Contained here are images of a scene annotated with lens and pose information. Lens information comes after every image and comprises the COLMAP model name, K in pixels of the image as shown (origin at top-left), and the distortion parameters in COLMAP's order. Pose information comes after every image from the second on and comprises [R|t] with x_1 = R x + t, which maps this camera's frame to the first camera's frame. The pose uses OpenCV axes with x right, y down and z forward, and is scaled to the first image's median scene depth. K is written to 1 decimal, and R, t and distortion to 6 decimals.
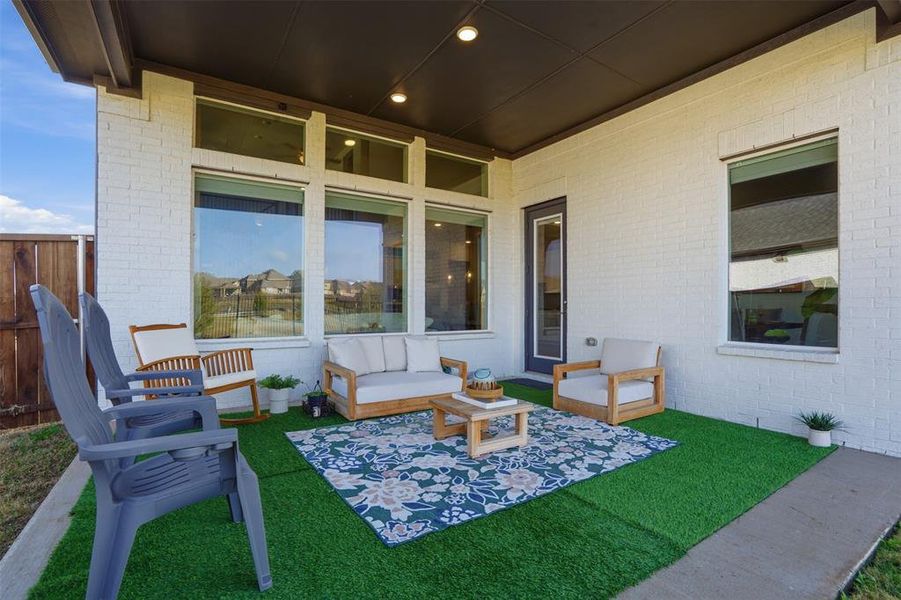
lens RADIAL K [[410.3, 0, 450.5], [0, 410.3, 300.0], [0, 0, 1]] dist [-0.049016, 0.023814]
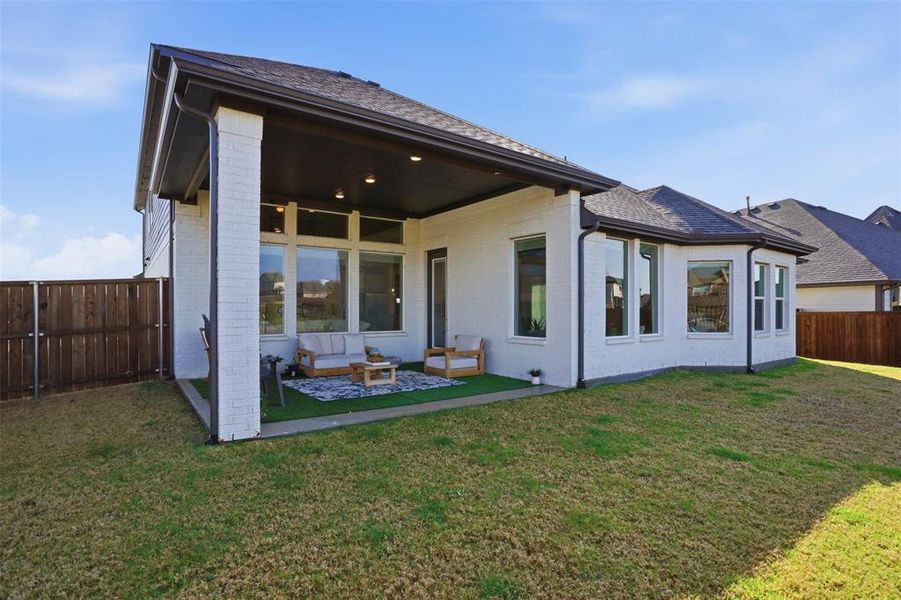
lens RADIAL K [[423.4, 0, 445.8], [0, 423.4, 307.4], [0, 0, 1]] dist [-0.060817, 0.027266]
pose [[0.998558, -0.000074, 0.053691, 0.232672], [-0.000635, 0.999913, 0.013193, -0.048507], [-0.053687, -0.013208, 0.998470, -0.833313]]
